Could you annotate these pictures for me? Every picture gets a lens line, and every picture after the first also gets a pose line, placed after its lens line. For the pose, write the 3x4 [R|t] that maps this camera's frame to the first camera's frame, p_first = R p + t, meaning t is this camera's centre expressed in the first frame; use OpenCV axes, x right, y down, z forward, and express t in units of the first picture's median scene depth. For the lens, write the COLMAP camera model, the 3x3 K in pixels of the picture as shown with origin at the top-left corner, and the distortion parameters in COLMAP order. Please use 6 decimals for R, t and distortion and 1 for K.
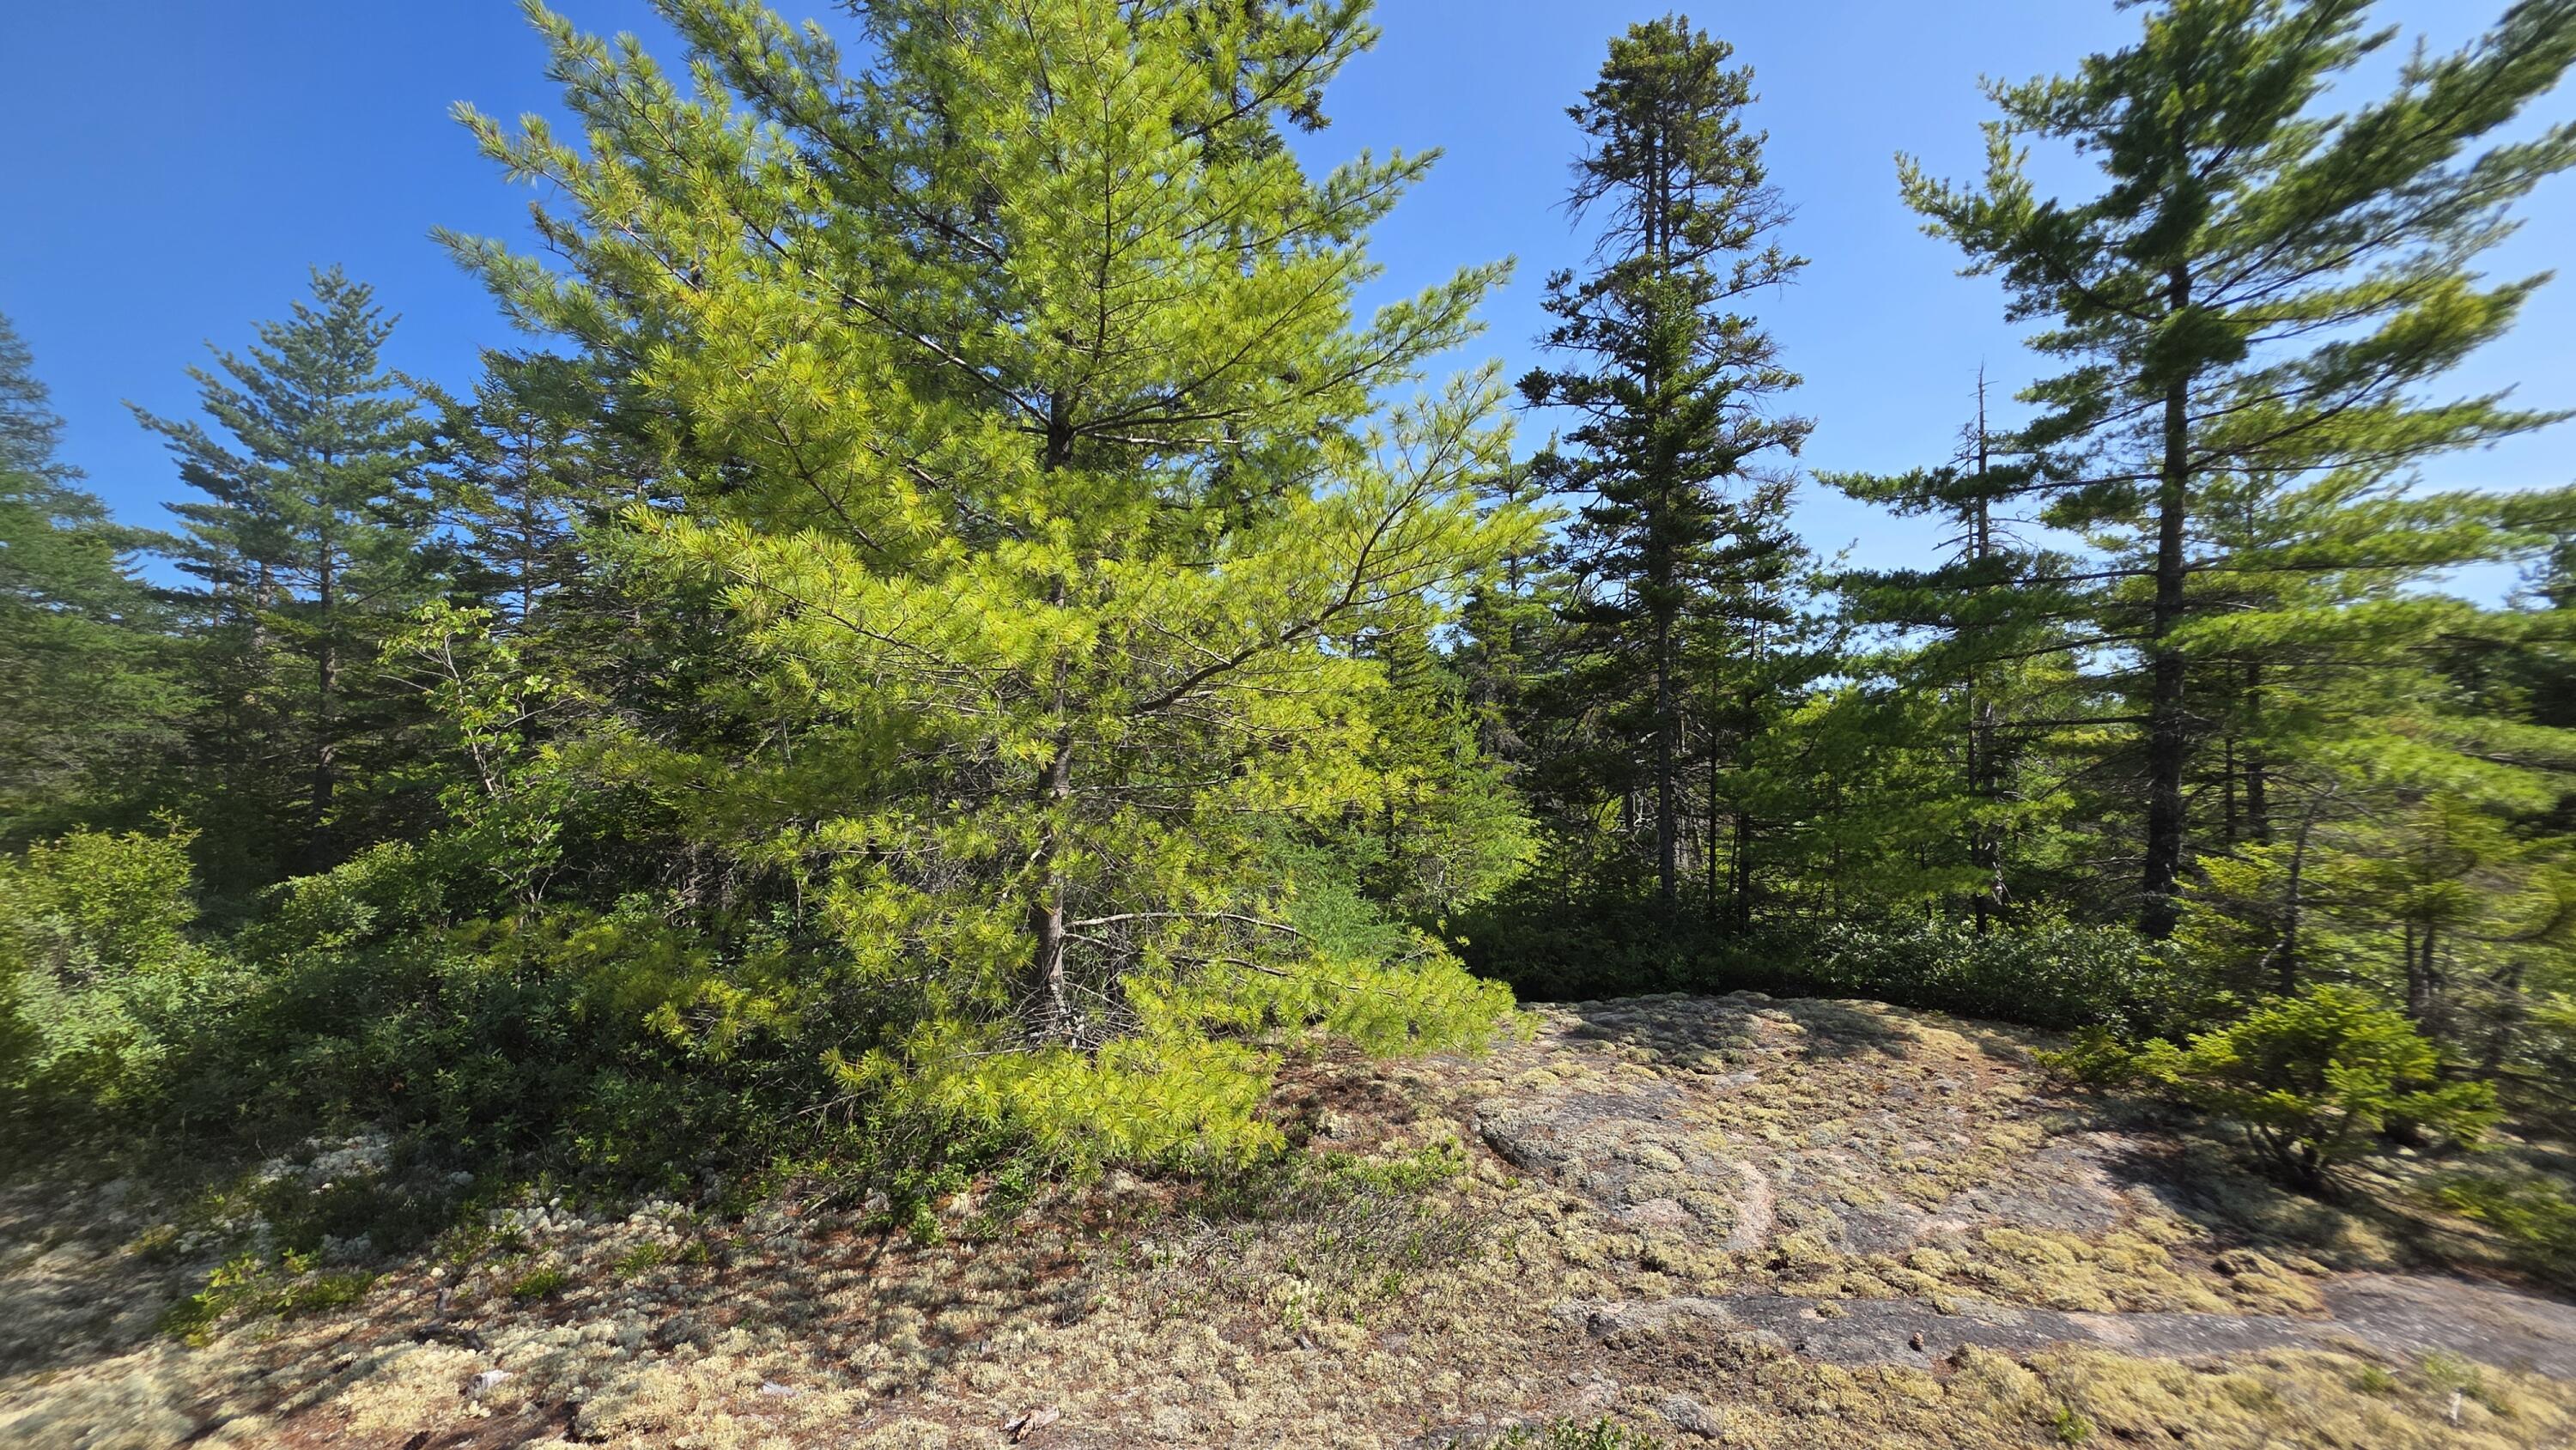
lens RADIAL K [[1011.4, 0, 1278.2], [0, 1011.4, 719.3], [0, 0, 1]] dist [0.000092, -0.000416]
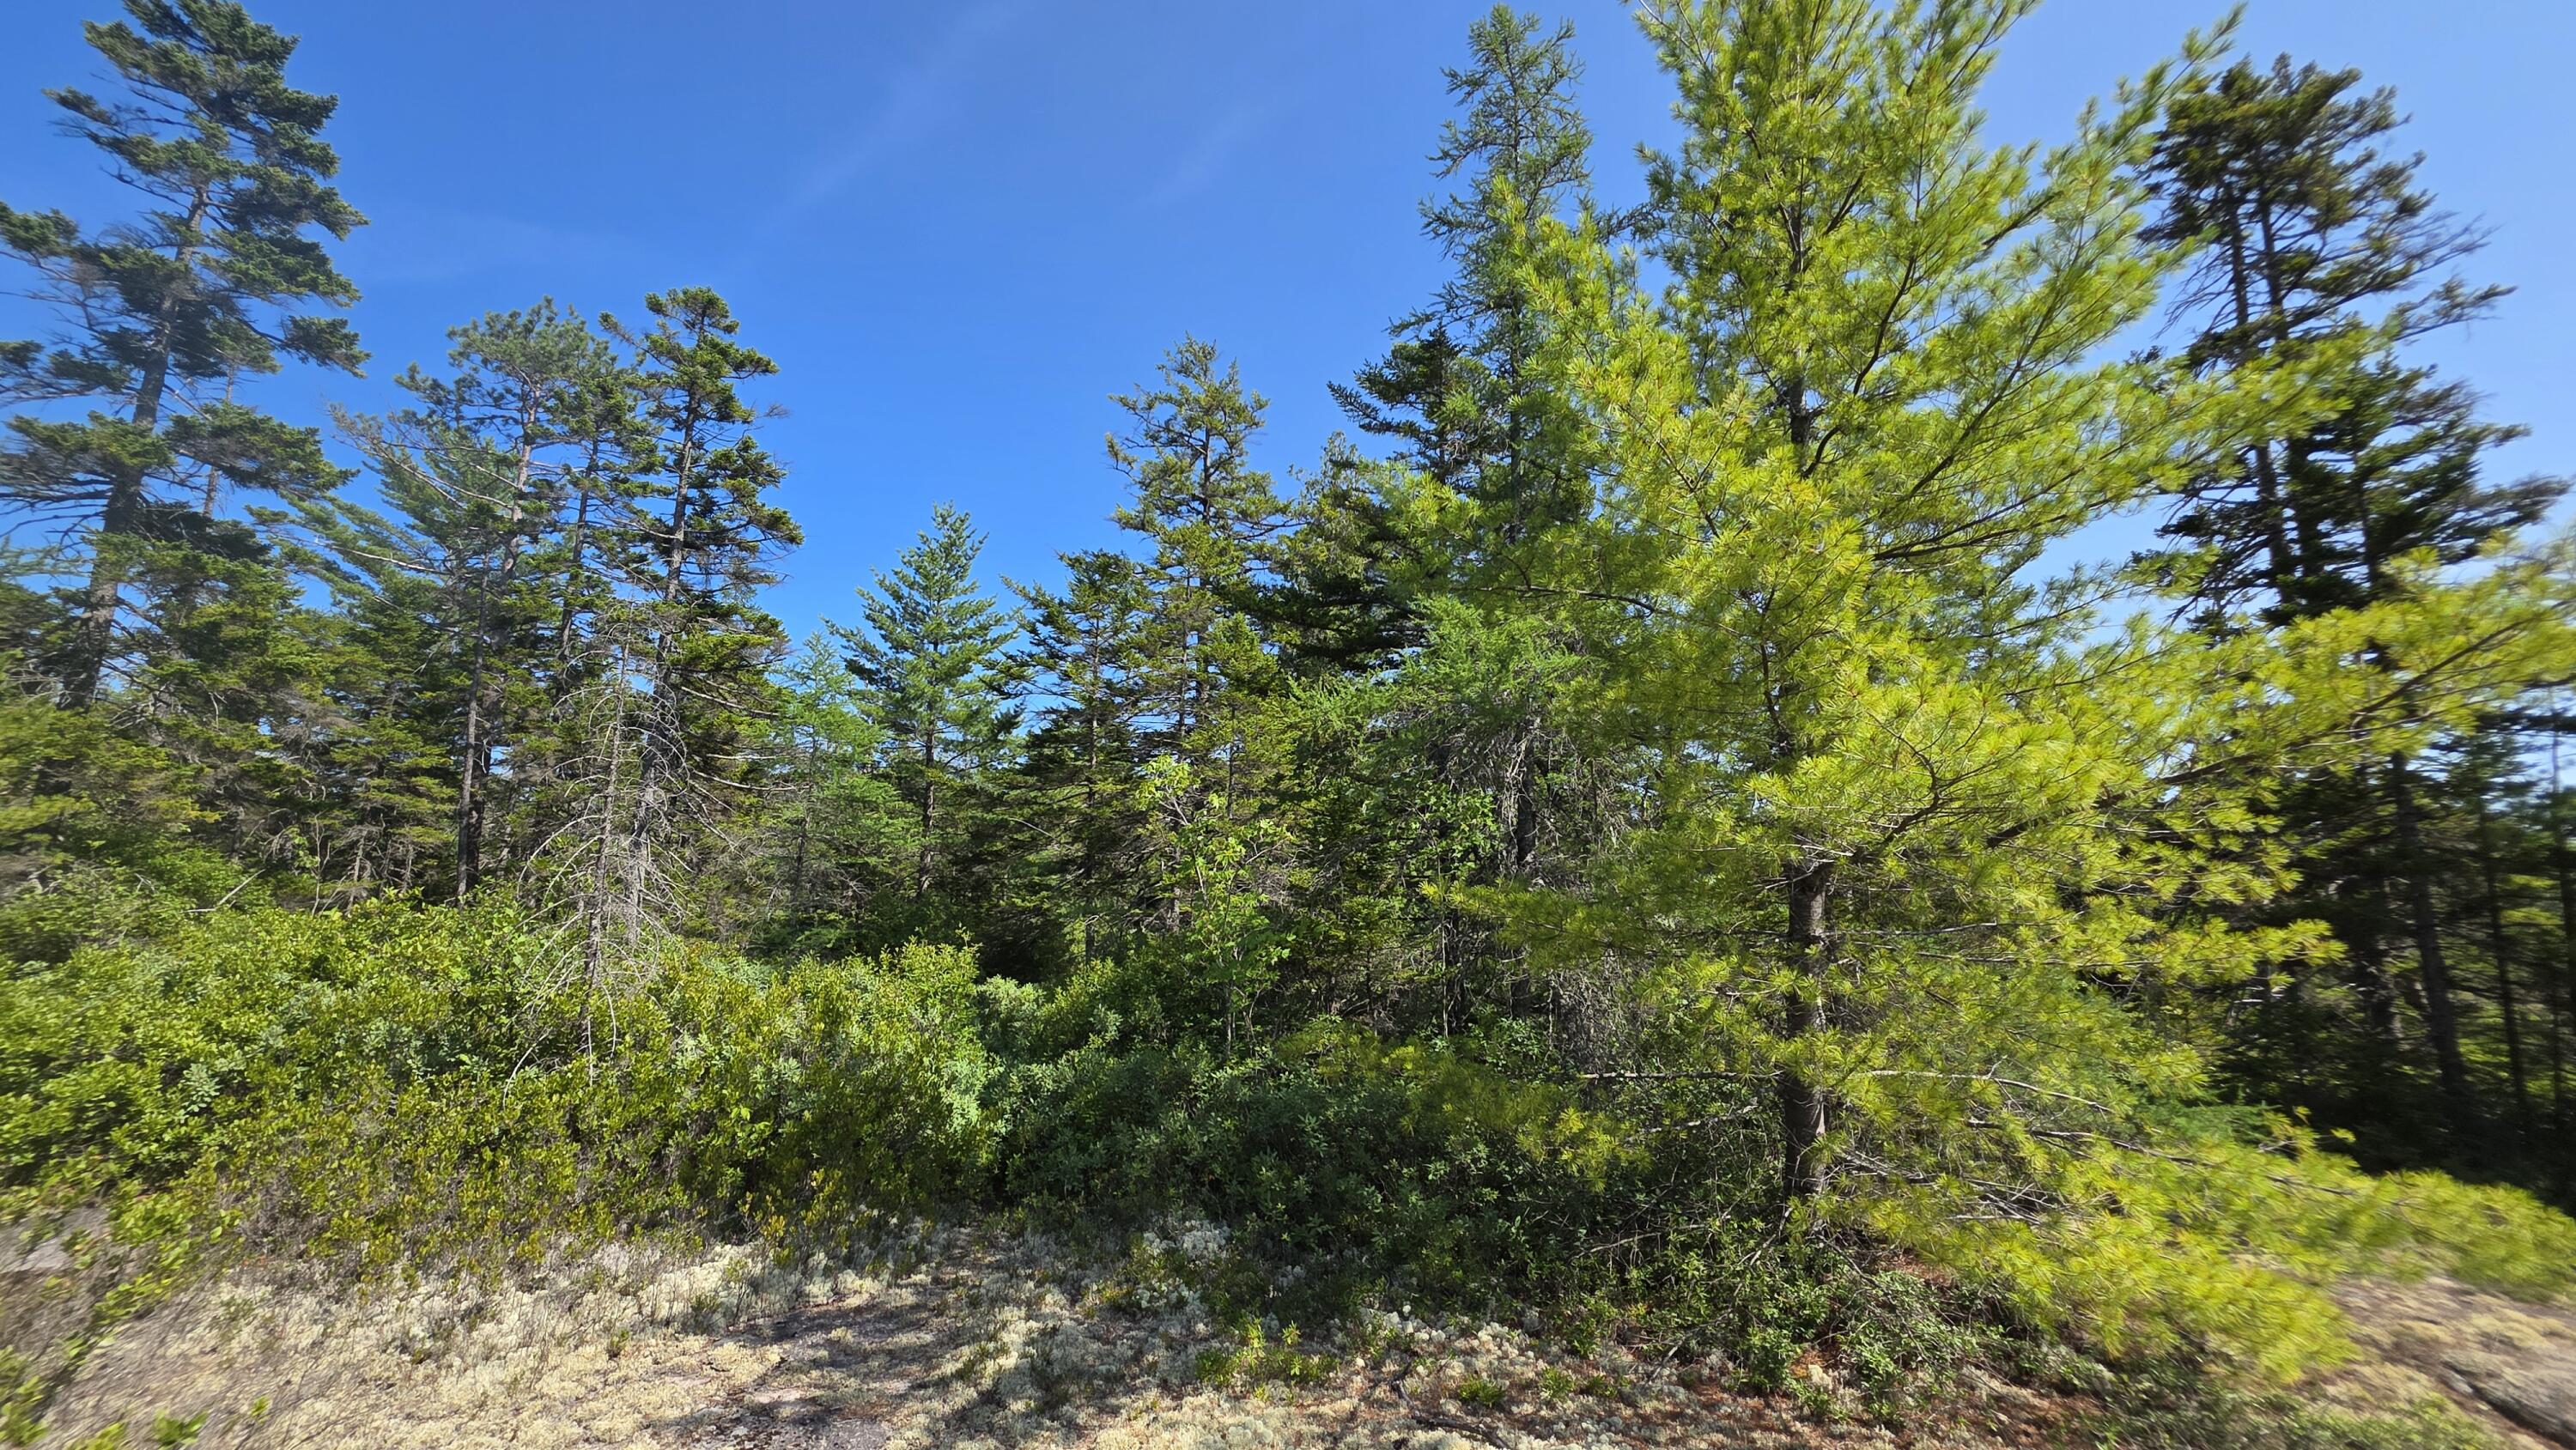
lens RADIAL K [[1011.4, 0, 1284.3], [0, 1011.4, 719.6], [0, 0, 1]] dist [0.000092, -0.000416]
pose [[0.940811, -0.041052, -0.336436, -0.137894], [-0.004574, 0.991010, -0.133713, -0.000273], [0.338900, 0.127338, 0.932165, -0.038964]]
